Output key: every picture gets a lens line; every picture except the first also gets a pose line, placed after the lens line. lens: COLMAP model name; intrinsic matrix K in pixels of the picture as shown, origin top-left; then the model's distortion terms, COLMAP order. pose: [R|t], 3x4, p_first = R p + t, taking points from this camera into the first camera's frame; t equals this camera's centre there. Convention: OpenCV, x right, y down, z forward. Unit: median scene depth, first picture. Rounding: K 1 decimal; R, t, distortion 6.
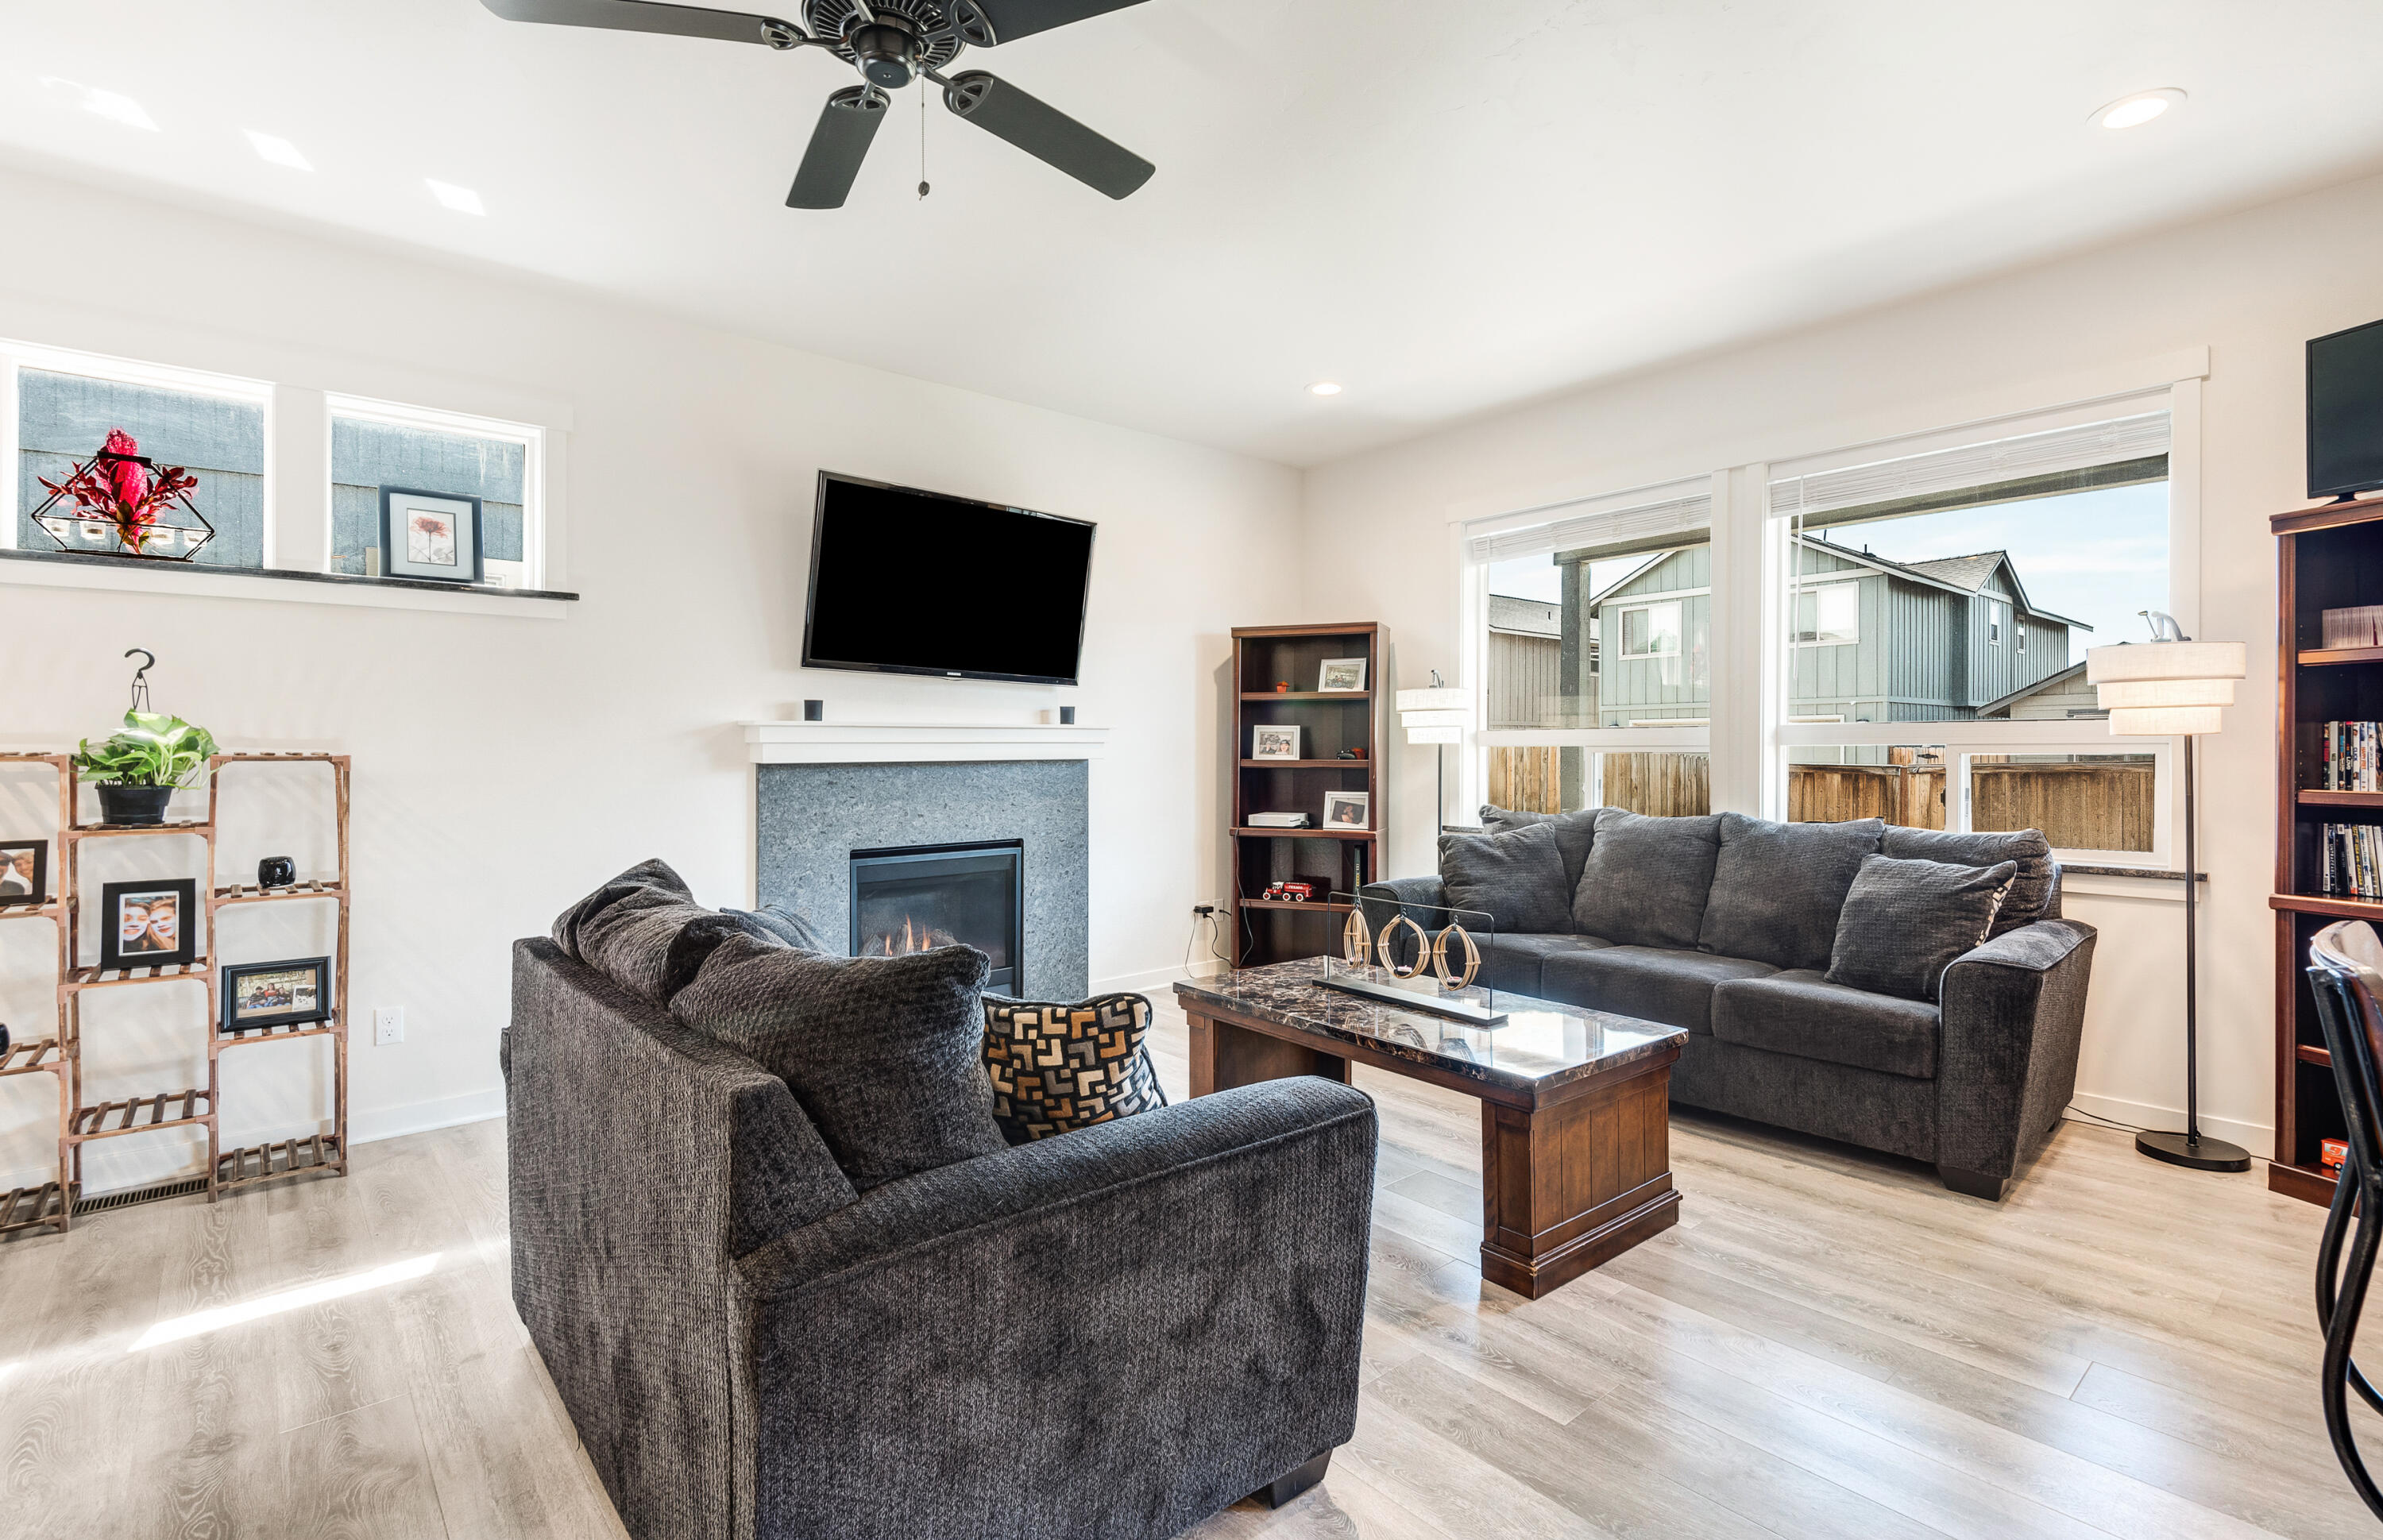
lens RADIAL K [[1101.0, 0, 1202.4], [0, 1101.0, 752.2], [0, 0, 1]] dist [0.003335, -0.002079]
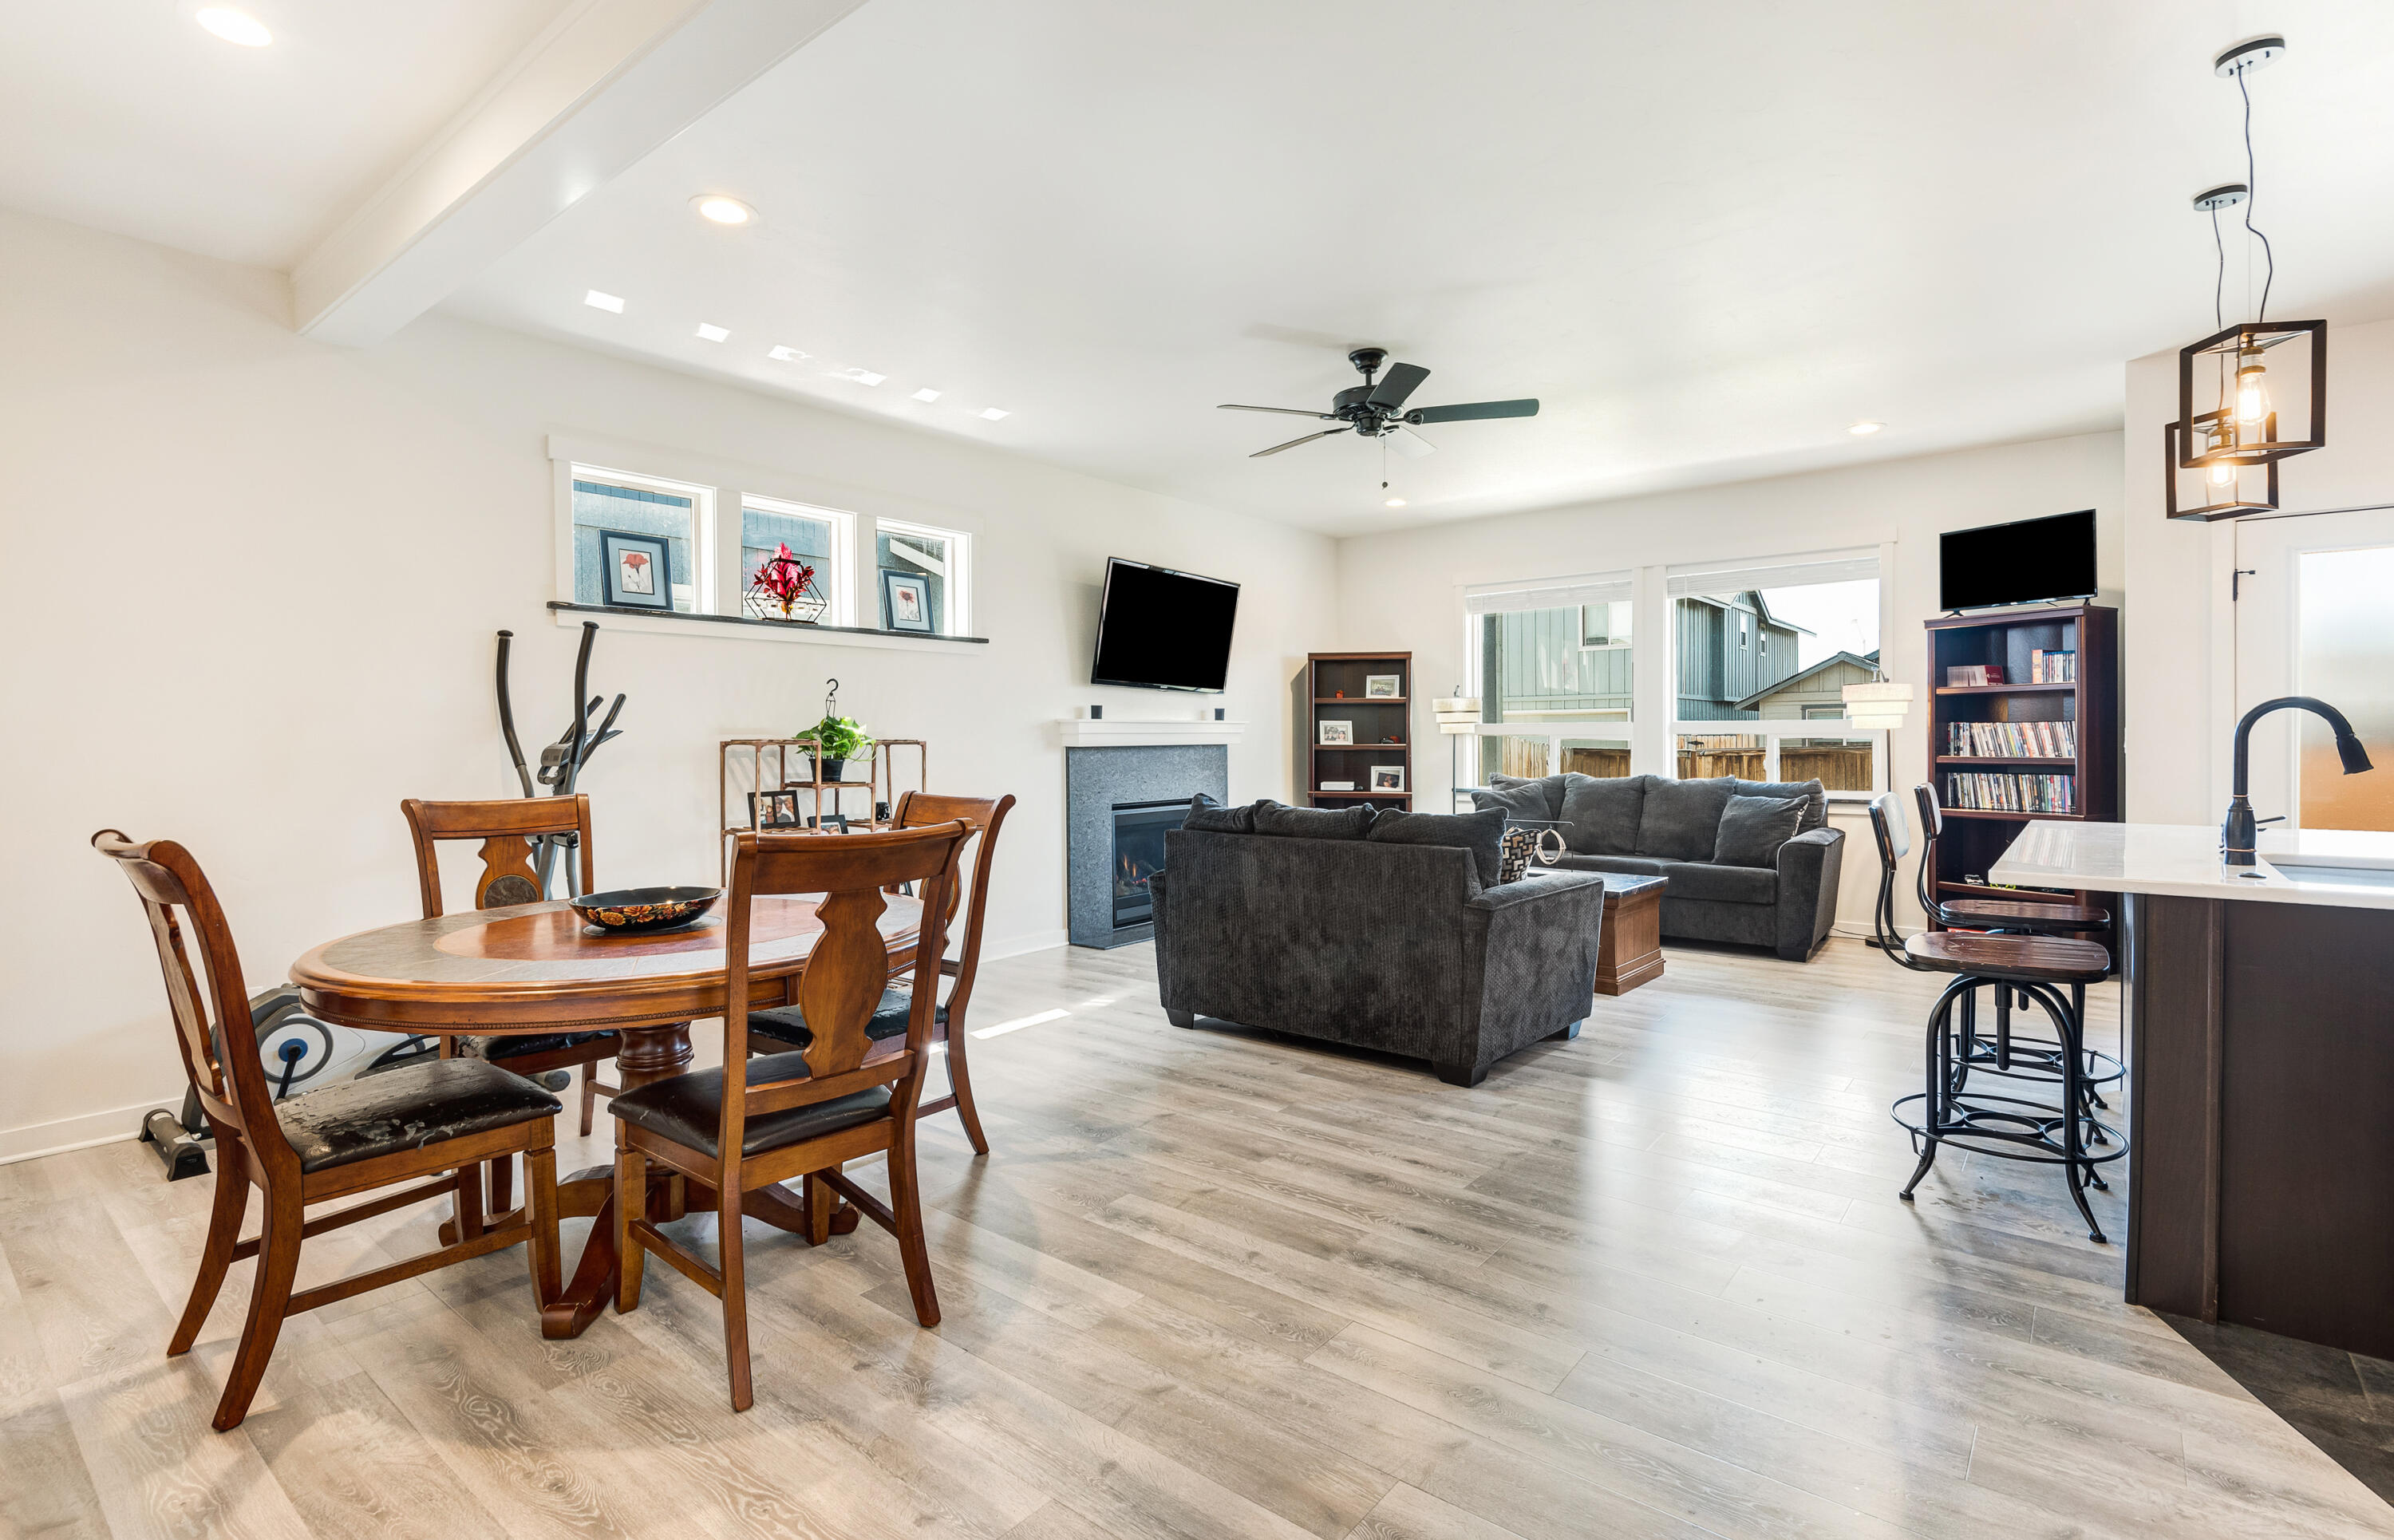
lens RADIAL K [[1106.1, 0, 1192.8], [0, 1106.1, 744.7], [0, 0, 1]] dist [0.003335, -0.002079]
pose [[0.985617, -0.002775, 0.168974, -0.561139], [0.002265, 0.999992, 0.003208, 0.003097], [-0.168981, -0.002779, 0.985615, -0.623656]]
